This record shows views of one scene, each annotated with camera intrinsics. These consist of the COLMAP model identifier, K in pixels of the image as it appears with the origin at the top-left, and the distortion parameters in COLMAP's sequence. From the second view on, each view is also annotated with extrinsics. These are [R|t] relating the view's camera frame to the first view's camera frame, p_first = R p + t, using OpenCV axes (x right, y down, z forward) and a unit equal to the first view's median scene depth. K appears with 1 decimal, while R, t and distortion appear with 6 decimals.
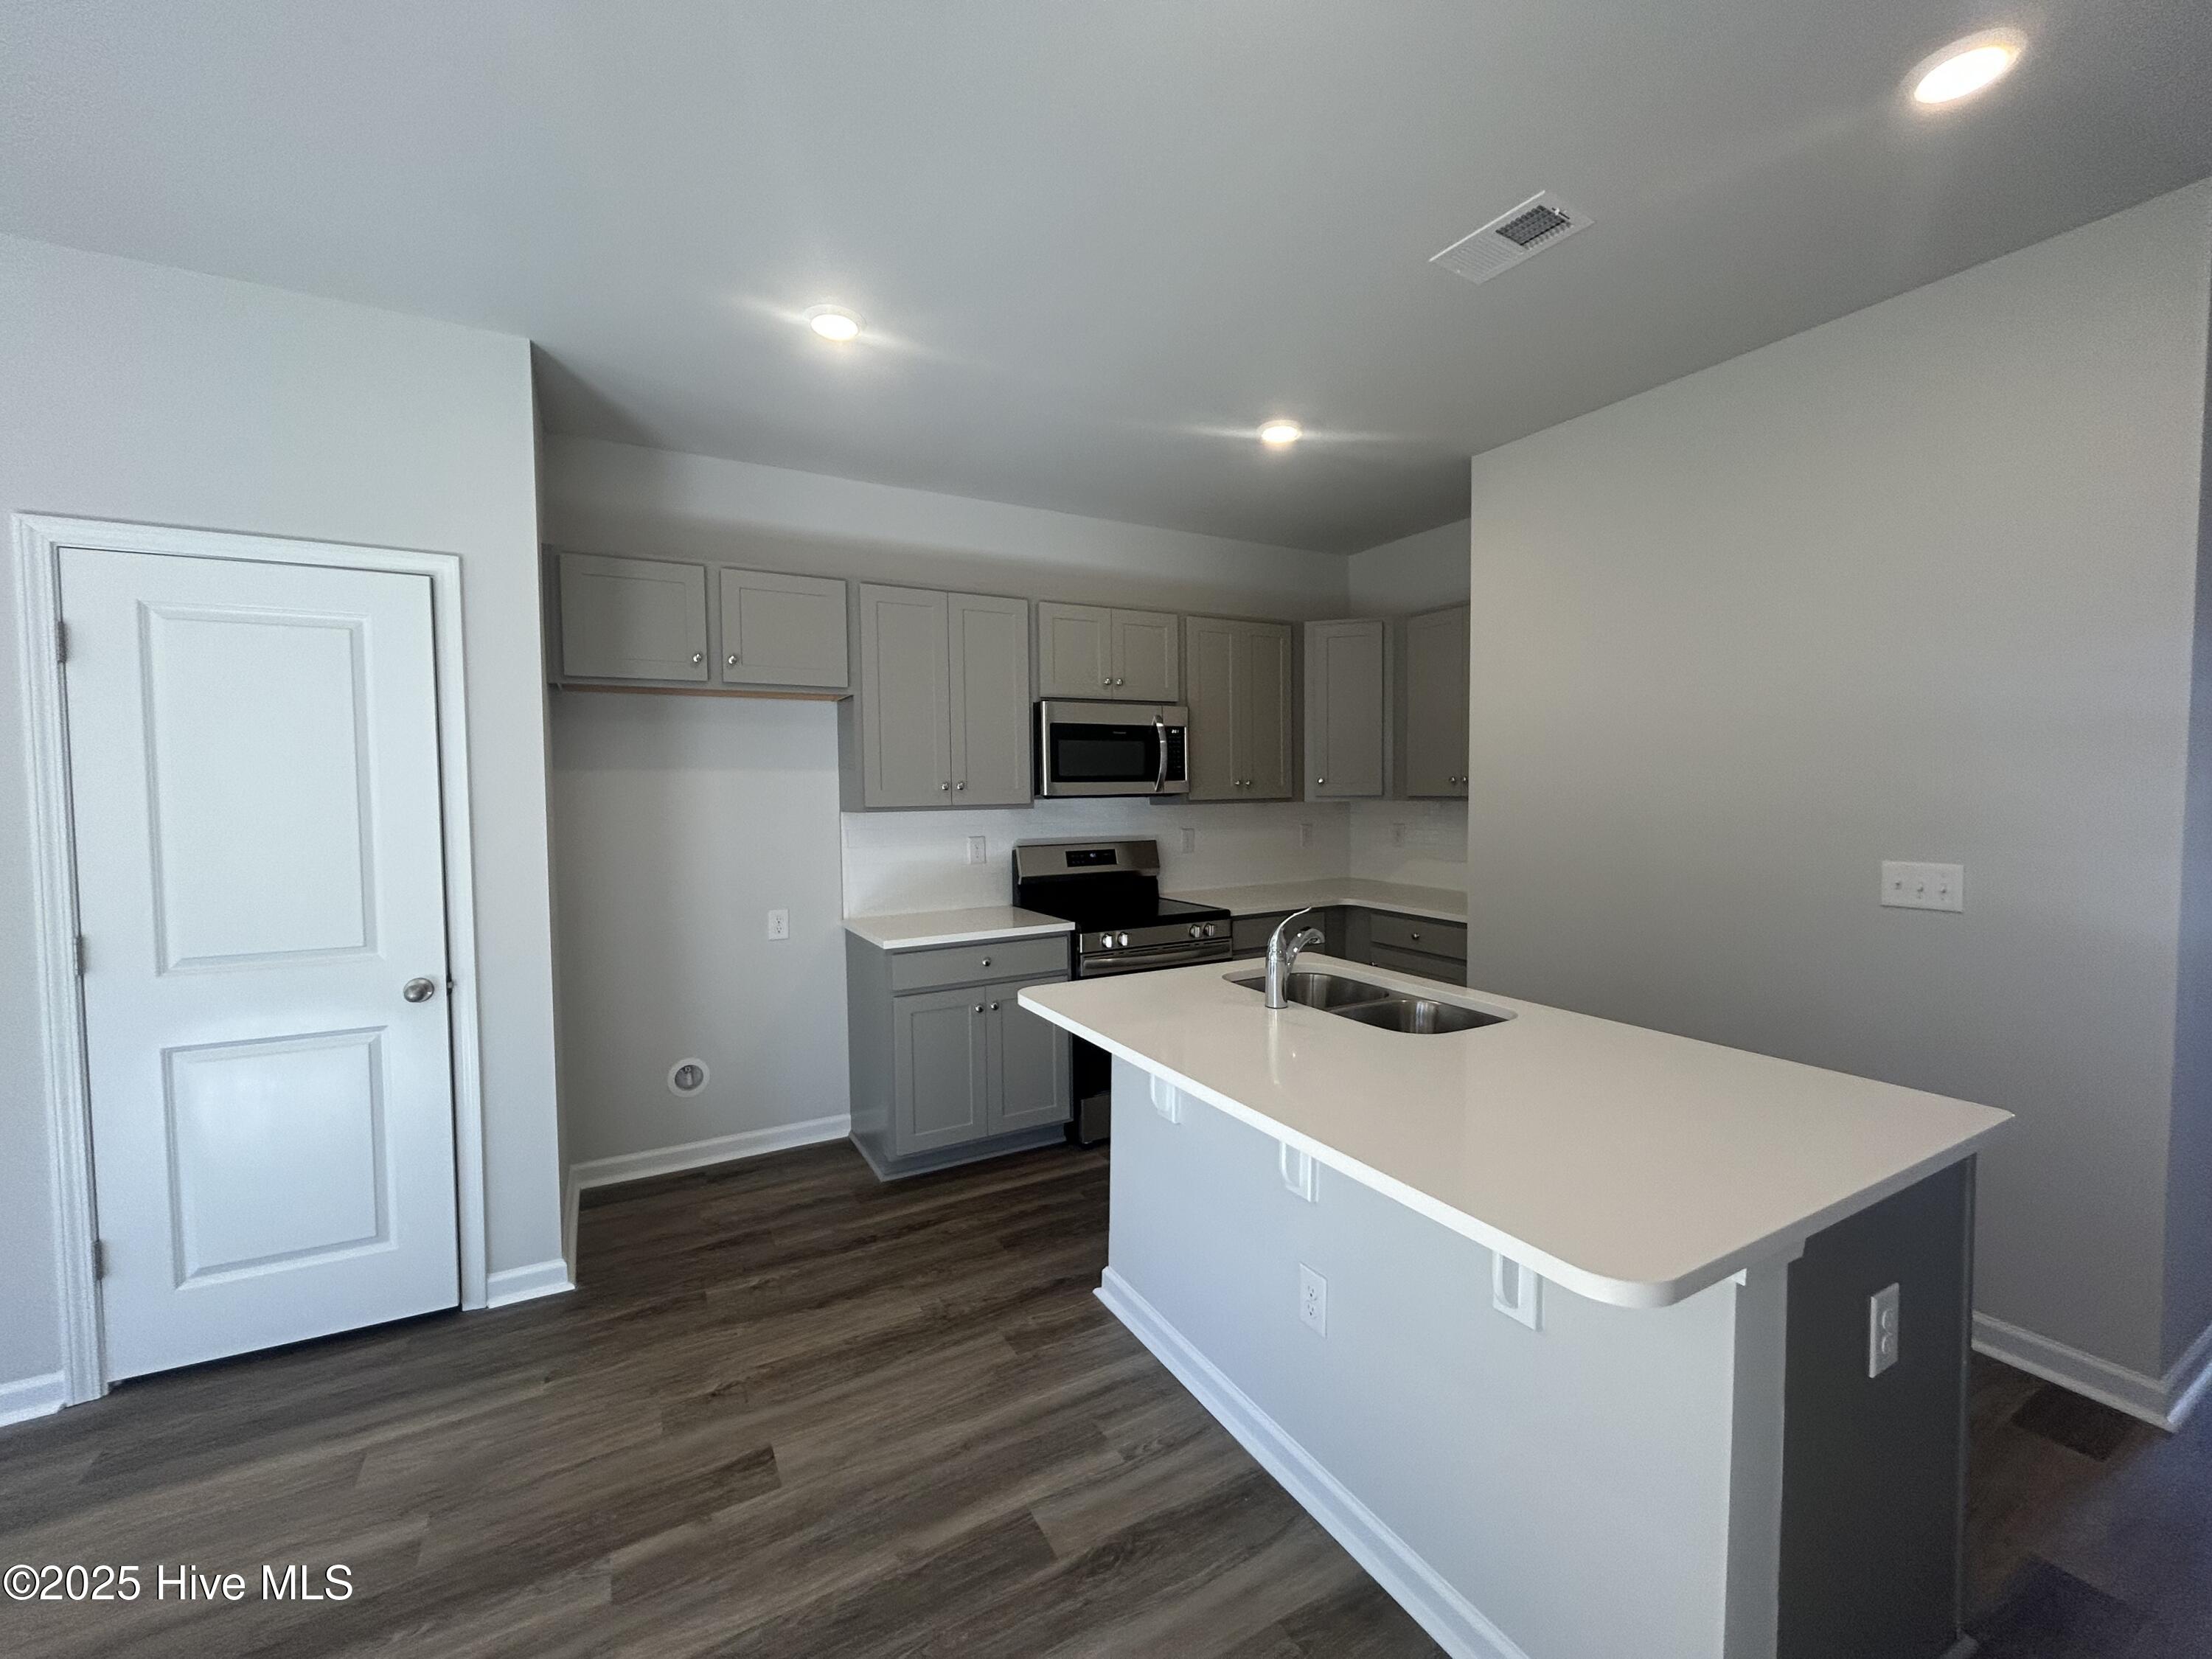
lens RADIAL K [[896.5, 0, 1104.3], [0, 896.5, 825.2], [0, 0, 1]] dist [0.002195, 0.000527]
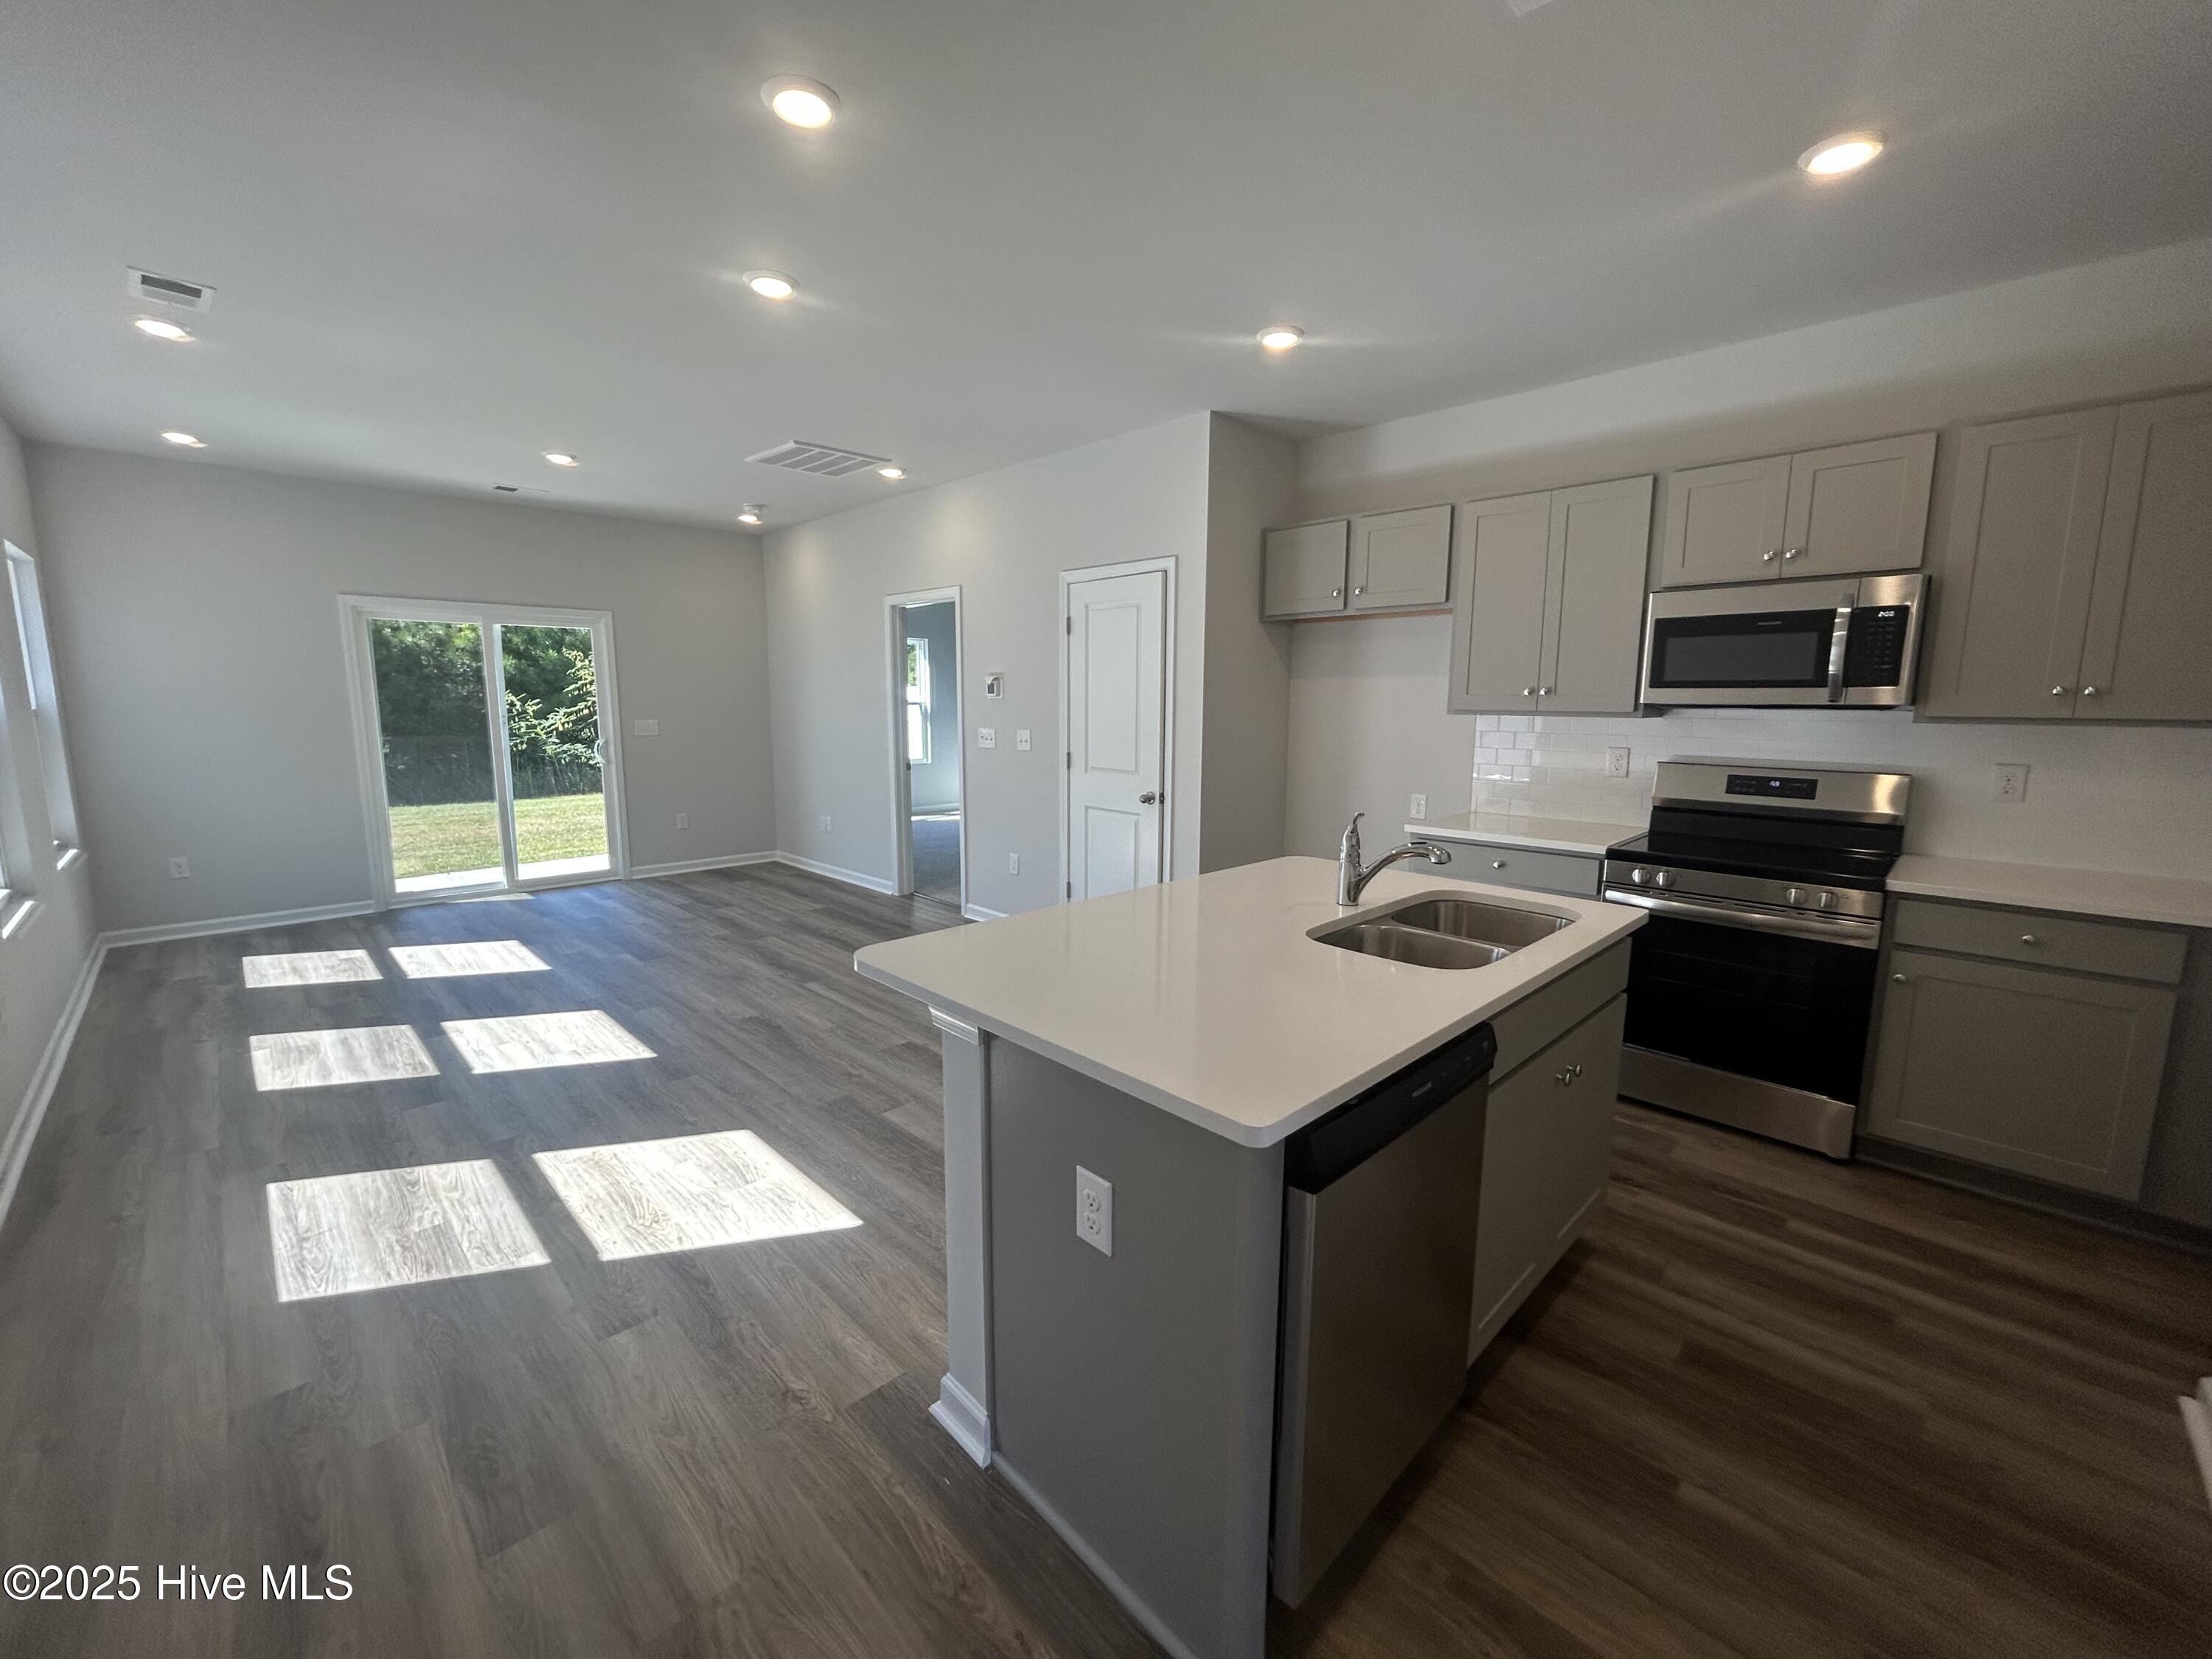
lens RADIAL K [[896.5, 0, 1105.3], [0, 896.5, 830.9], [0, 0, 1]] dist [0.002195, 0.000527]
pose [[0.265488, 0.156305, -0.951360, 0.753881], [-0.050680, 0.987669, 0.148128, -0.015363], [0.962781, 0.008889, 0.270135, 0.301833]]
